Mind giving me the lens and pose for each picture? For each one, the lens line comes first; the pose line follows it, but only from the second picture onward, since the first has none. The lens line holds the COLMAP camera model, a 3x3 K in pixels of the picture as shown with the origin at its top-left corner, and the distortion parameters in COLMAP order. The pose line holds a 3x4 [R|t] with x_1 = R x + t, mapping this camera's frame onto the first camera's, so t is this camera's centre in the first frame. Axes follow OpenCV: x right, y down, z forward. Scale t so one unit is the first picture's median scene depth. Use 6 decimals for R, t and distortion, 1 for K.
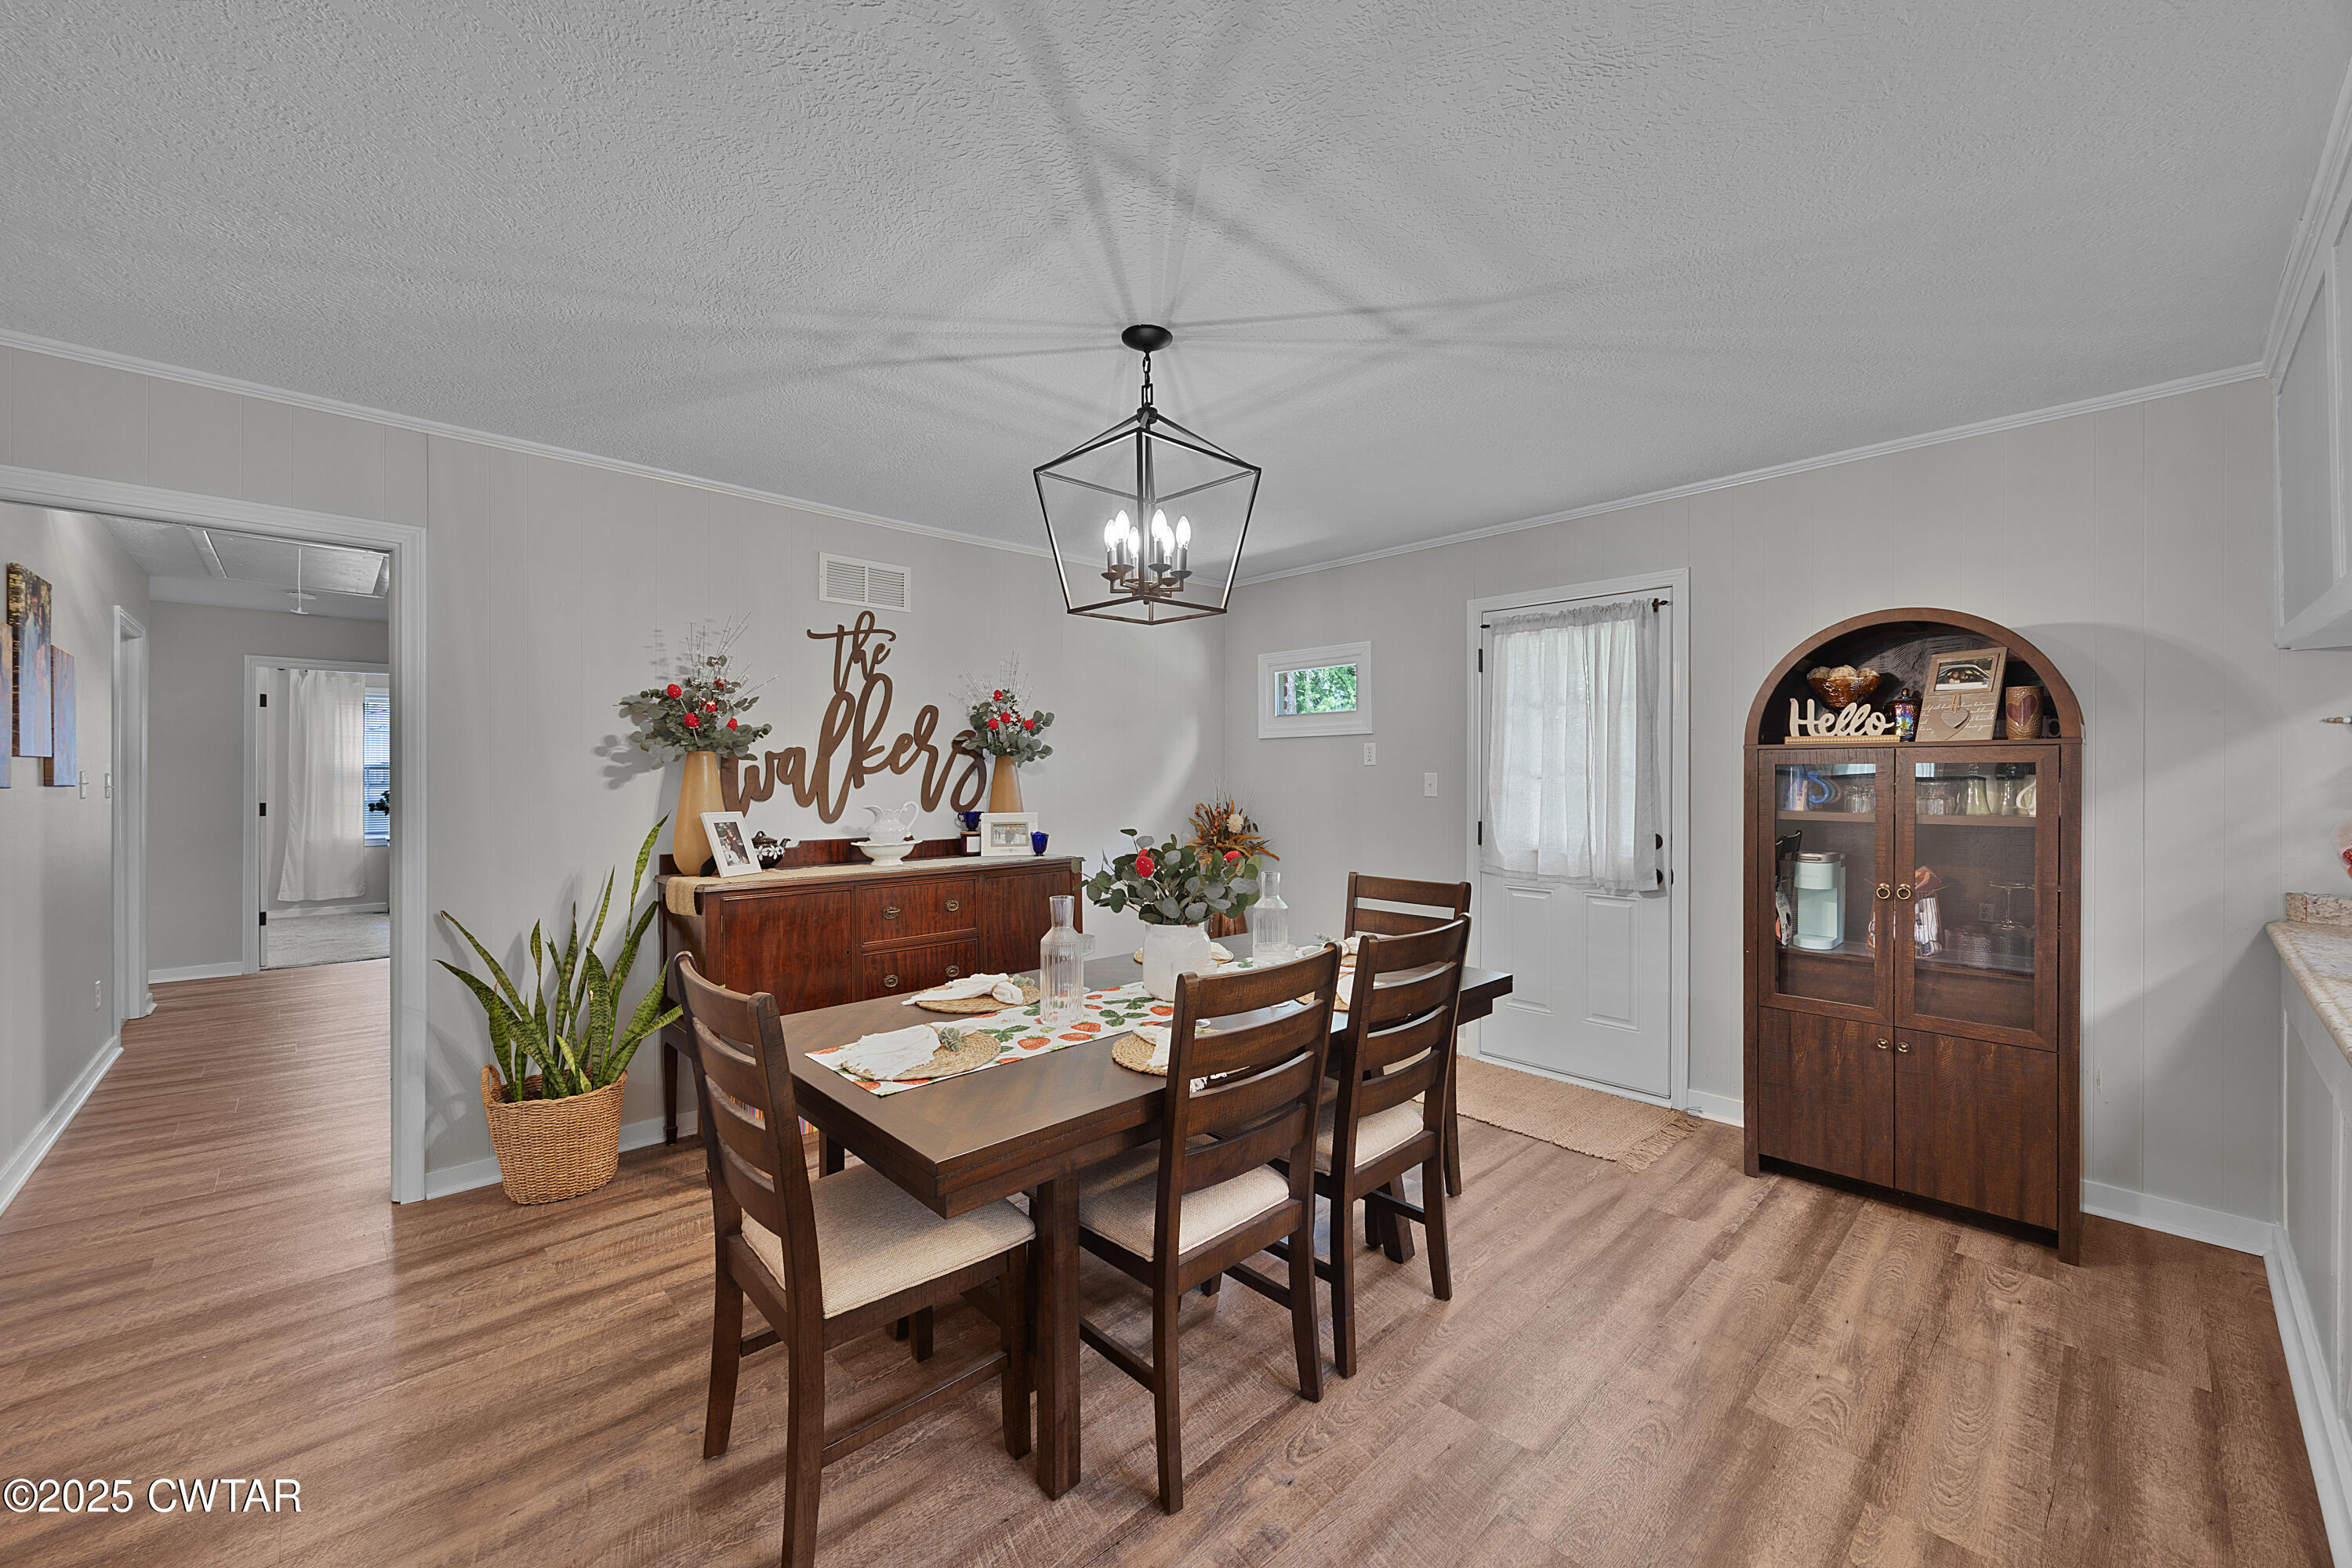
lens RADIAL K [[913.6, 0, 1186.2], [0, 913.6, 780.6], [0, 0, 1]] dist [-0.004142, -0.000181]
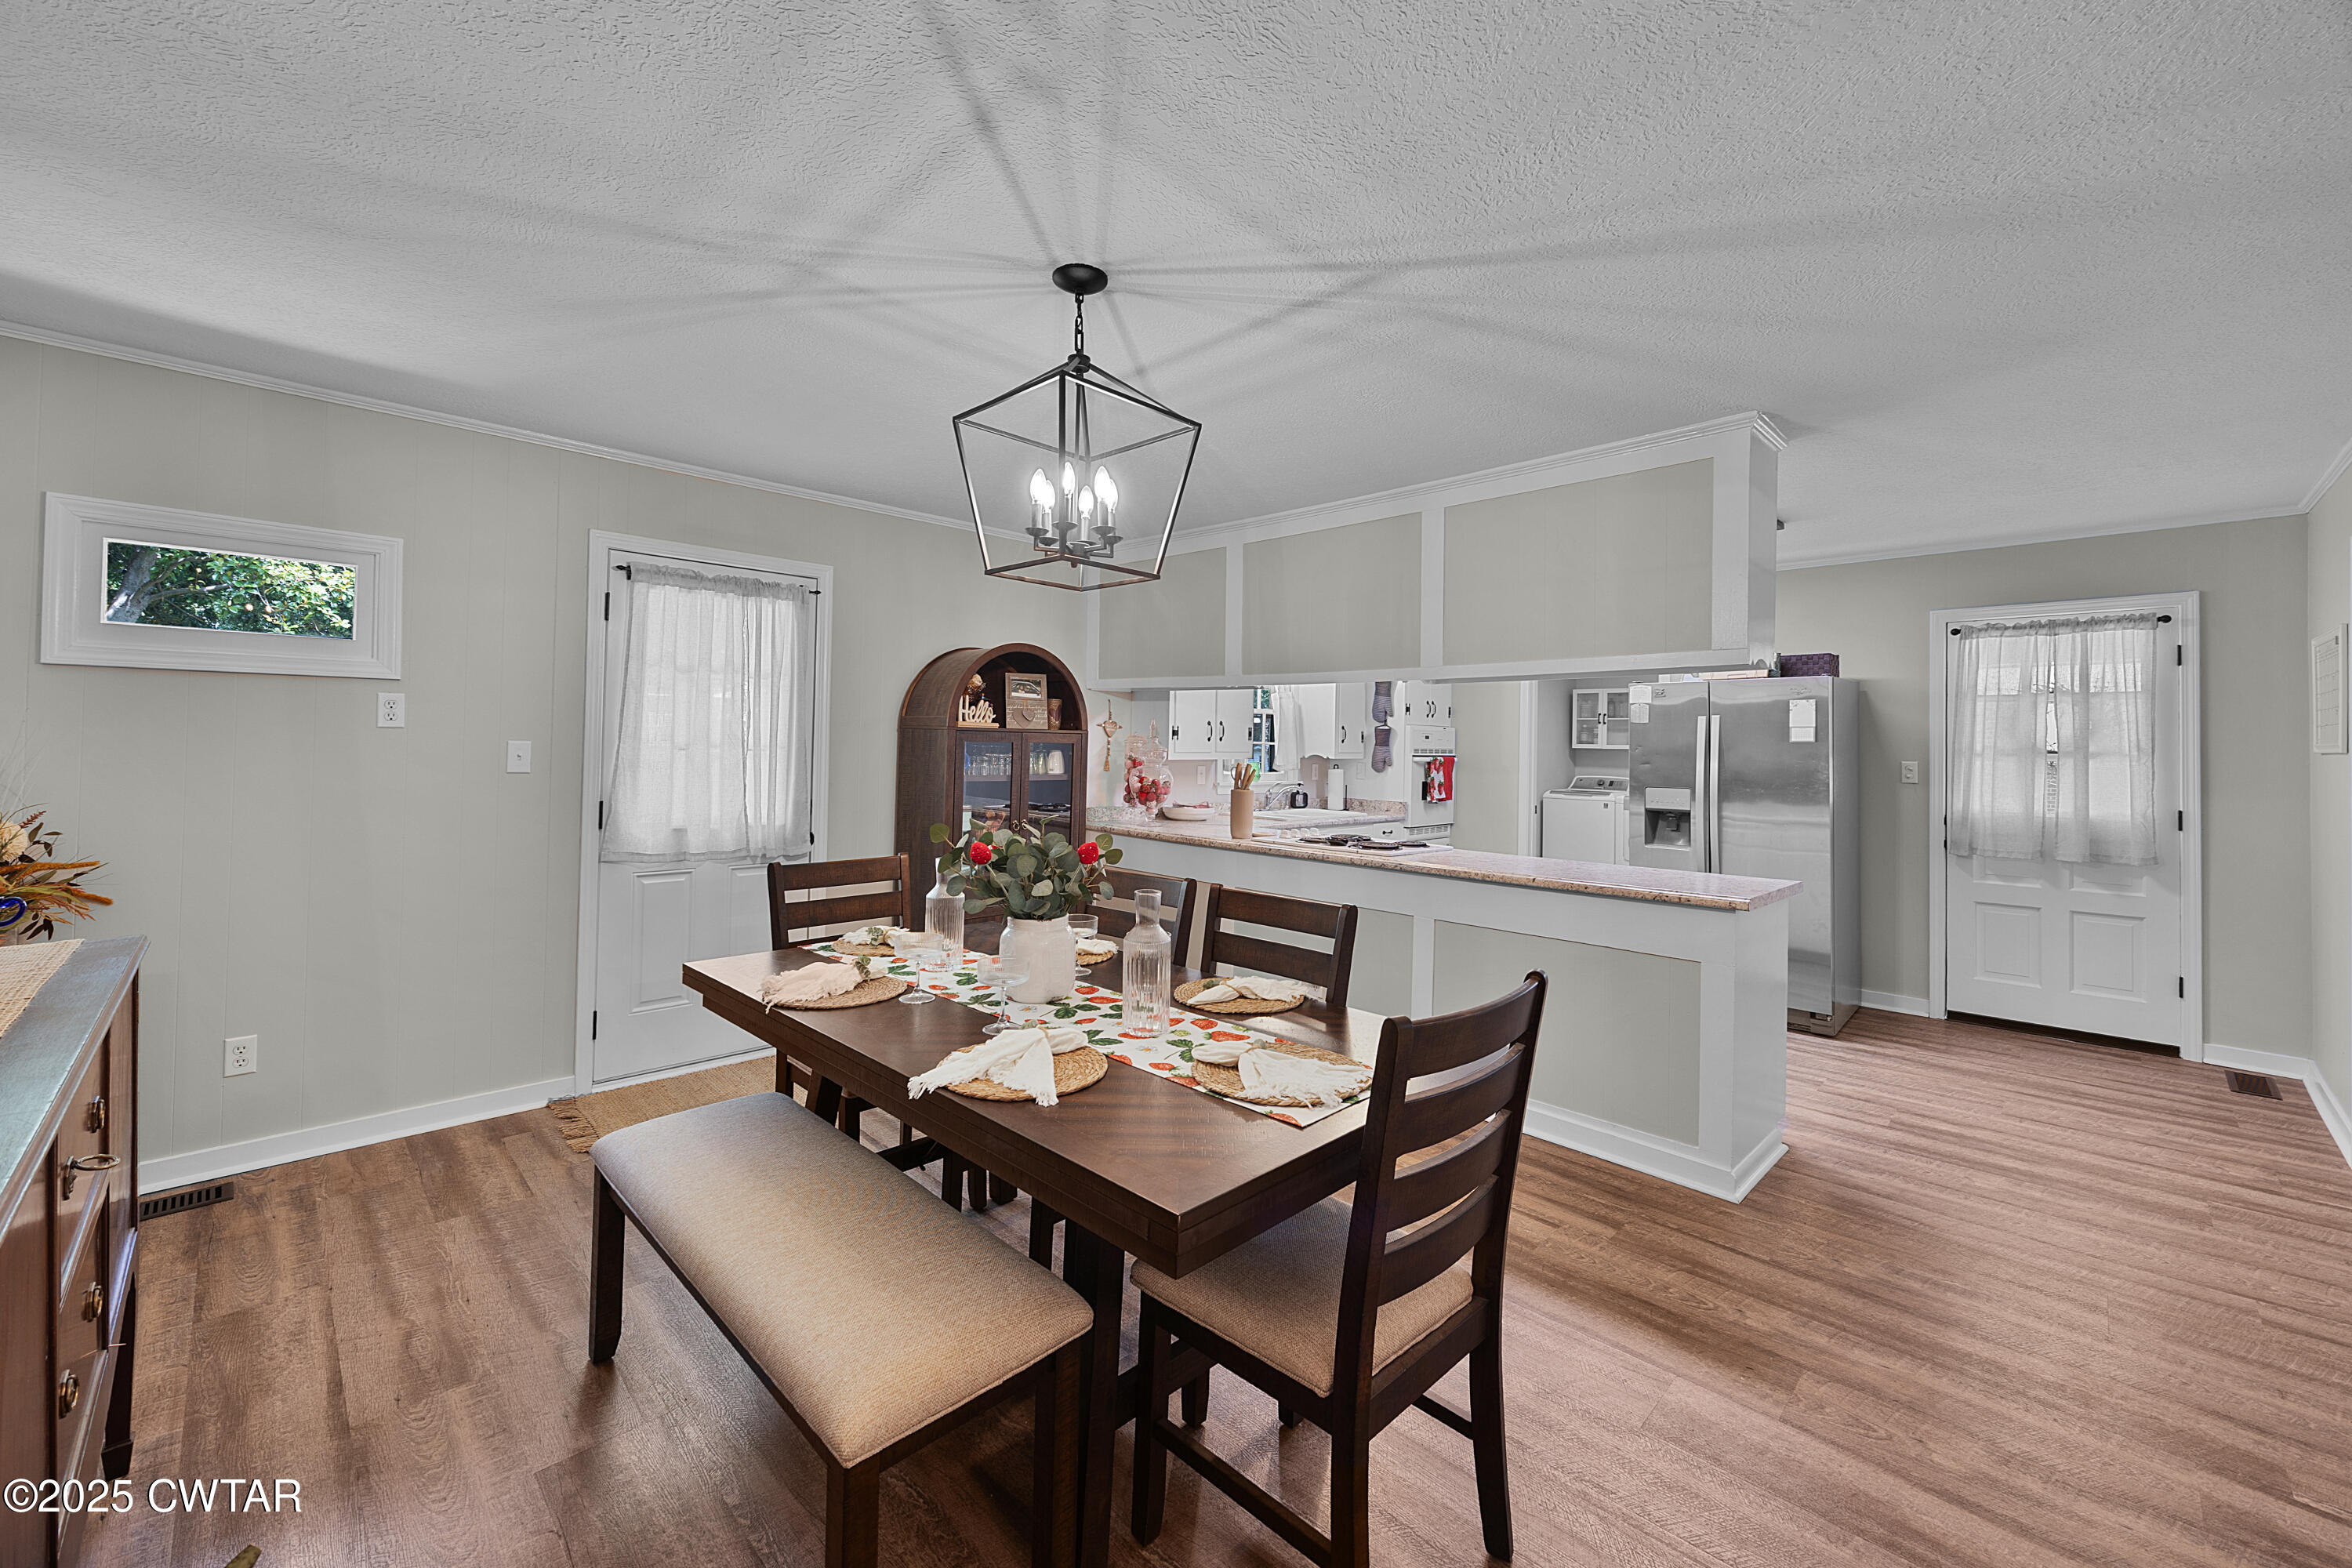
lens RADIAL K [[913.6, 0, 1197.6], [0, 913.6, 739.8], [0, 0, 1]] dist [-0.004142, -0.000181]
pose [[-0.026468, 0.009865, 0.999601, -0.723460], [-0.008452, 0.999913, -0.010092, -0.009196], [-0.999614, -0.008716, -0.026383, 0.678234]]
